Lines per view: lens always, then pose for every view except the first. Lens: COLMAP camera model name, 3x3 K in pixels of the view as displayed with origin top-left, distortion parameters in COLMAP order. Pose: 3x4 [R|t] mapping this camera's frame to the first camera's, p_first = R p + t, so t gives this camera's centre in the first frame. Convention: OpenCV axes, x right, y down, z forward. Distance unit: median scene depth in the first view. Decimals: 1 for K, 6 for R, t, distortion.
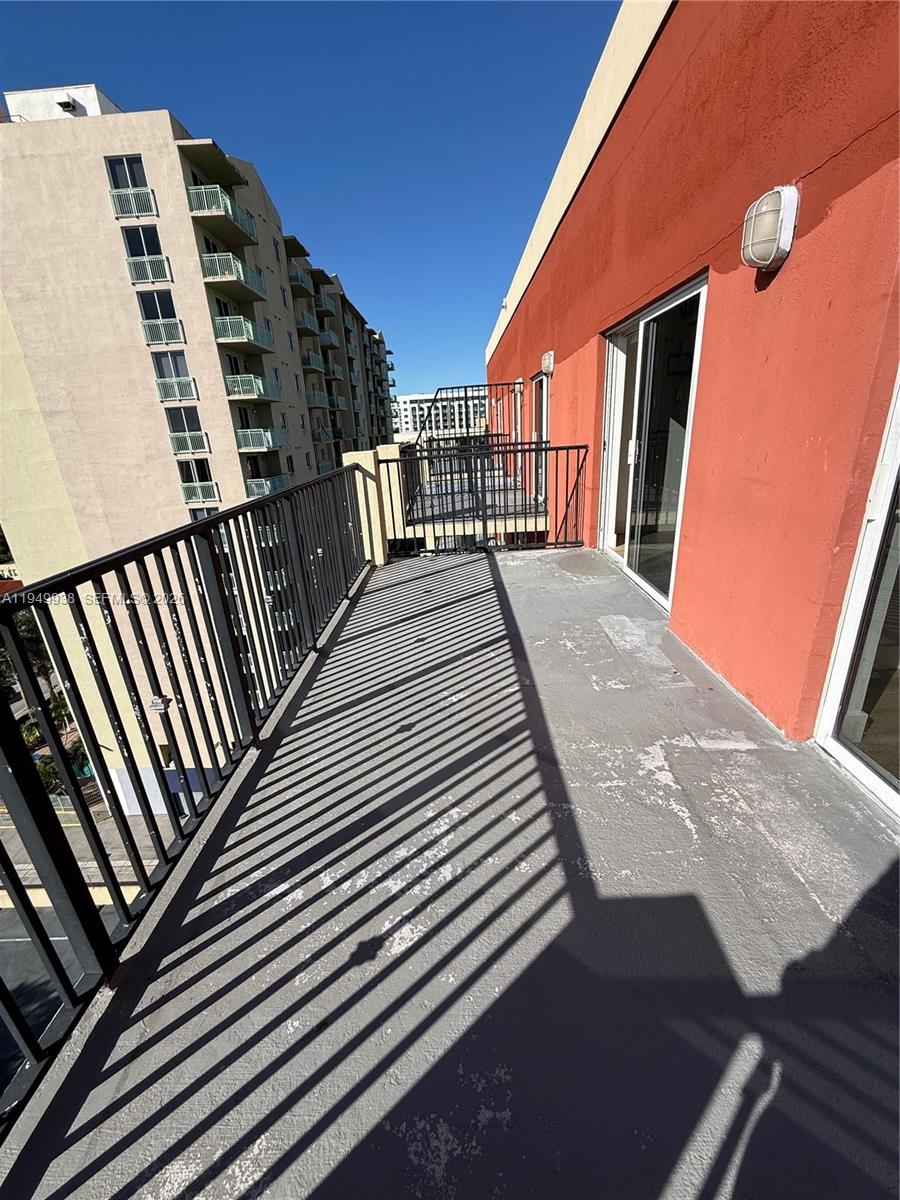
lens RADIAL K [[477.7, 0, 448.1], [0, 477.7, 606.6], [0, 0, 1]] dist [0.000209, -0.000015]
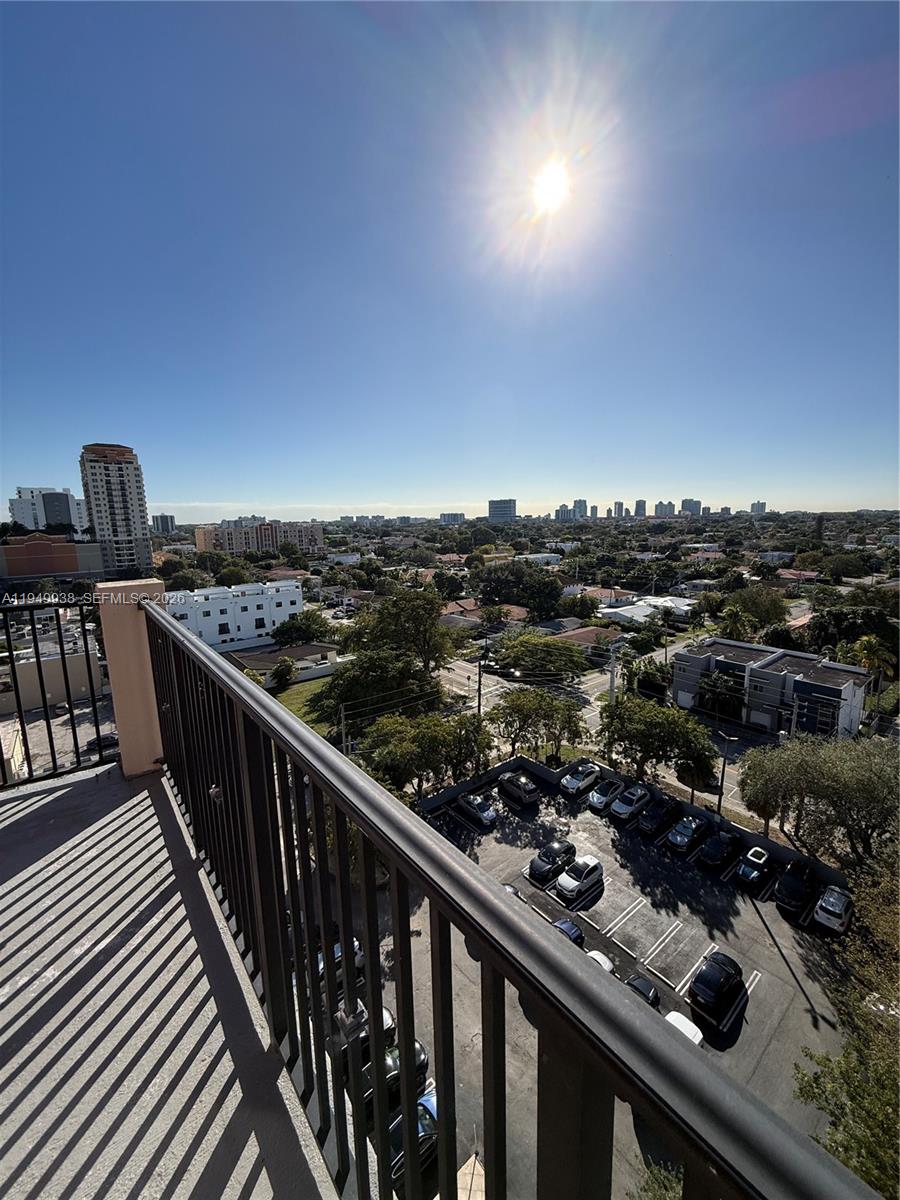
lens RADIAL K [[477.7, 0, 449.5], [0, 477.7, 605.6], [0, 0, 1]] dist [0.000209, -0.000015]
pose [[-0.773661, 0.182862, -0.606639, -0.313718], [-0.163127, 0.867684, 0.469590, -0.532188], [0.612241, 0.462262, -0.641463, 1.297788]]
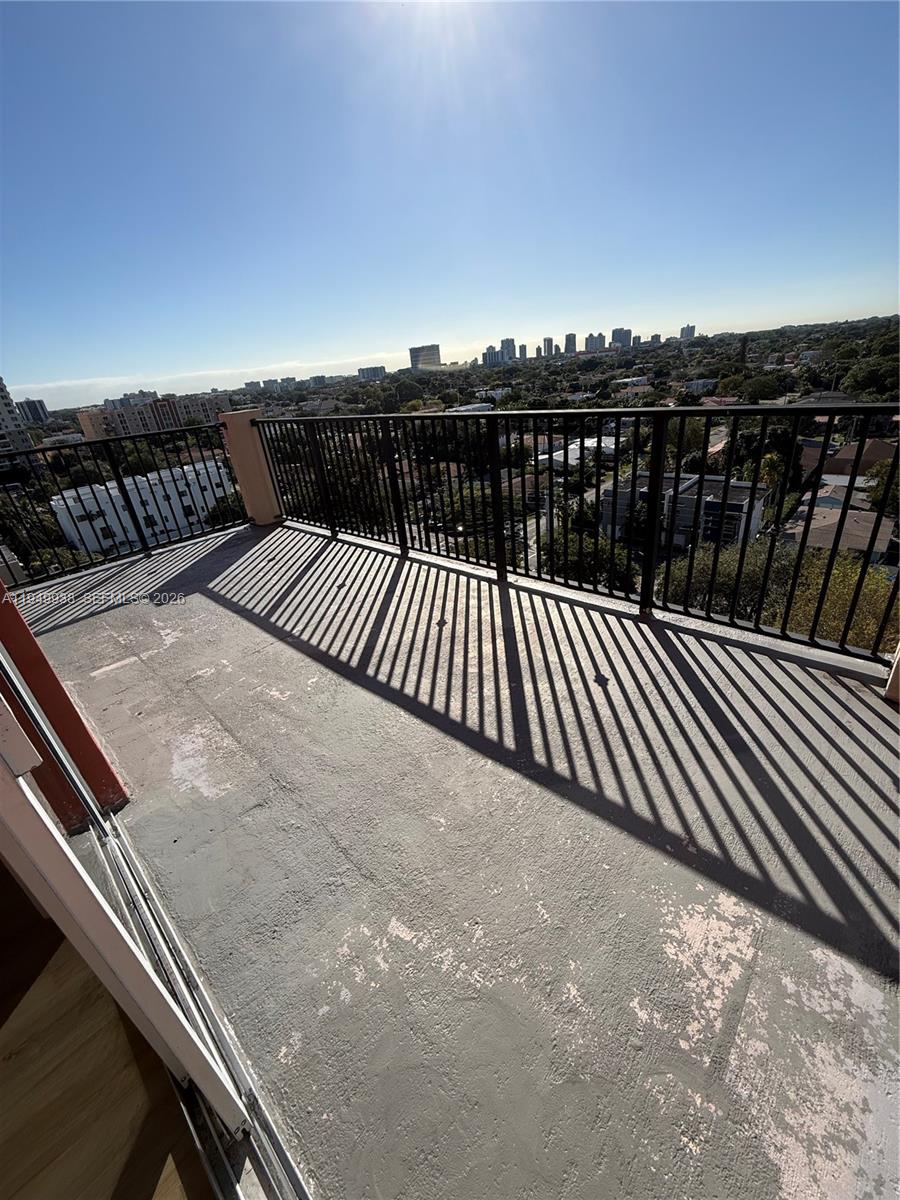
lens RADIAL K [[477.7, 0, 449.3], [0, 477.7, 600.5], [0, 0, 1]] dist [0.000209, -0.000015]
pose [[-0.662041, 0.437911, -0.608223, 0.650635], [-0.129923, 0.732196, 0.668588, -0.796736], [0.738120, 0.521655, -0.427849, 2.020144]]
